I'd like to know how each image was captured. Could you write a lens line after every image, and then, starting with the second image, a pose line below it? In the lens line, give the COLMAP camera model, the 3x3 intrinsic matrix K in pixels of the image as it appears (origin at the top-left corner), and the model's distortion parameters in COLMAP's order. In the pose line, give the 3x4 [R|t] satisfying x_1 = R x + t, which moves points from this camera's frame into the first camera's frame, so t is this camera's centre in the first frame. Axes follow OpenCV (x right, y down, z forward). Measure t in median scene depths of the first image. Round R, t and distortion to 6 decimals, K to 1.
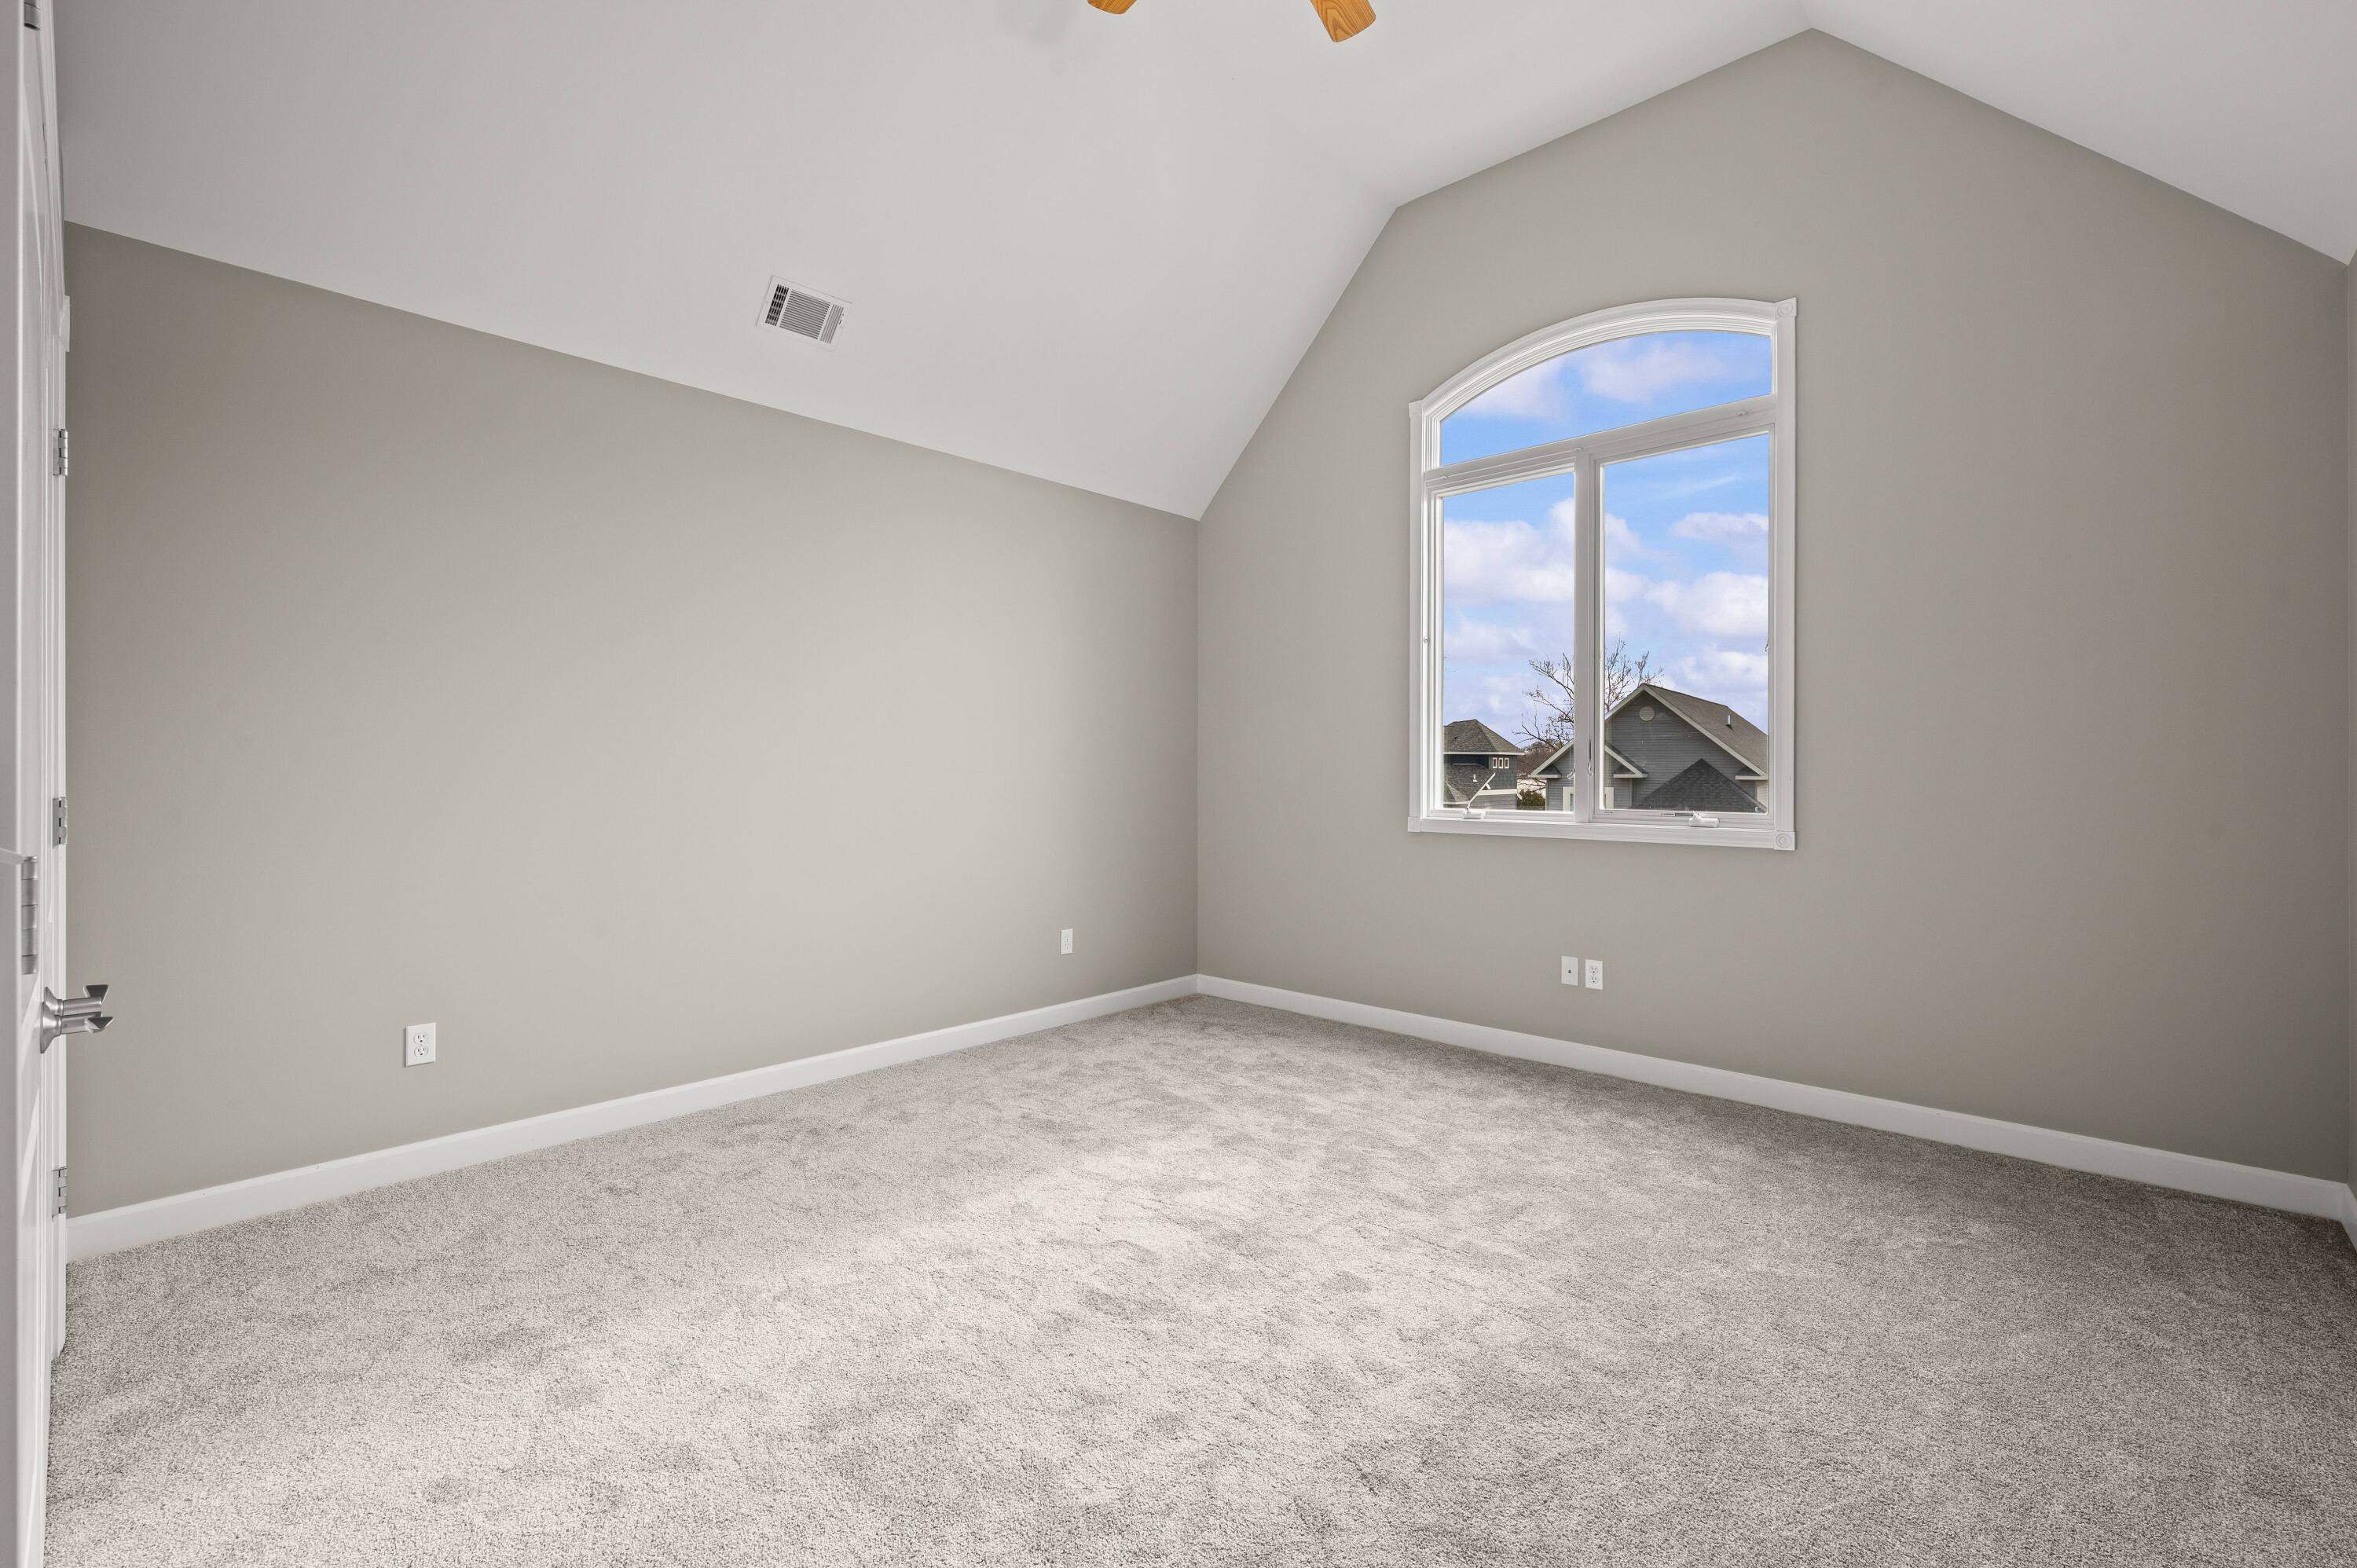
lens RADIAL K [[1016.9, 0, 1173.1], [0, 1016.9, 778.1], [0, 0, 1]] dist [0.003491, -0.000334]
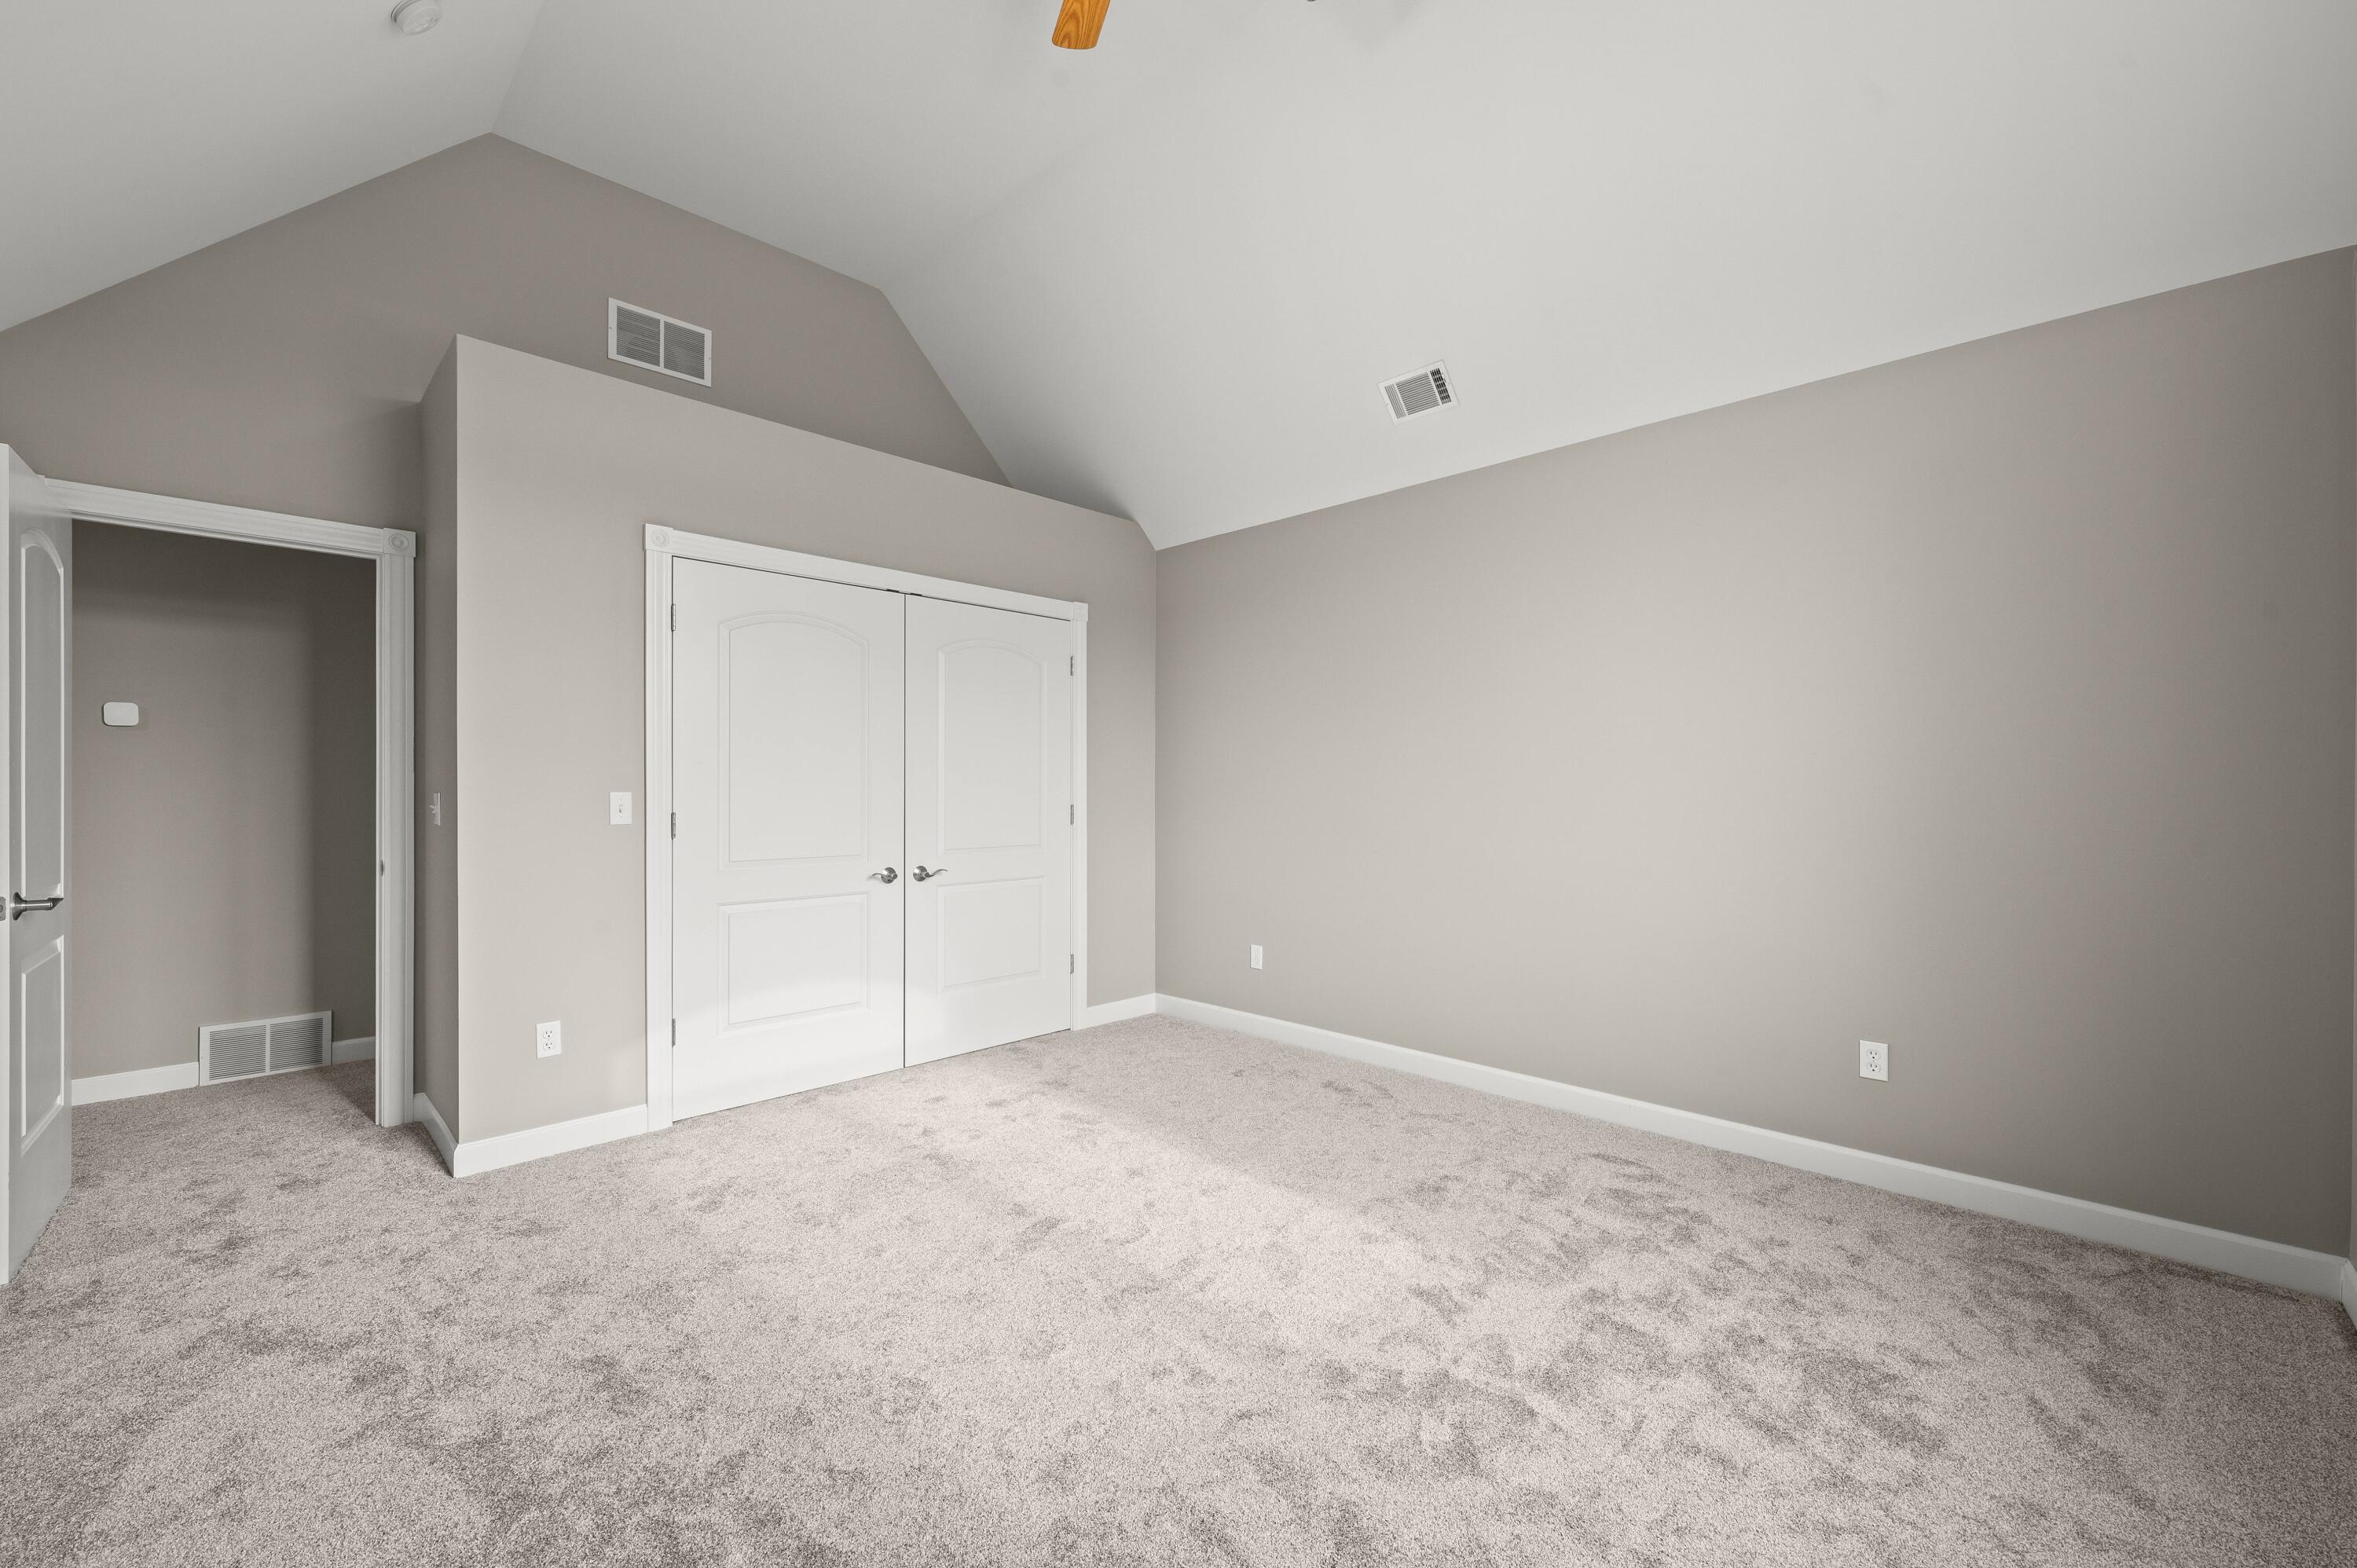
lens RADIAL K [[943.4, 0, 1192.9], [0, 943.4, 784.2], [0, 0, 1]] dist [-0.002733, 0.000720]
pose [[-0.033033, -0.017265, -0.999305, 0.709133], [-0.014673, 0.999751, -0.016787, 0.003133], [0.999347, 0.014108, -0.033278, 0.808964]]
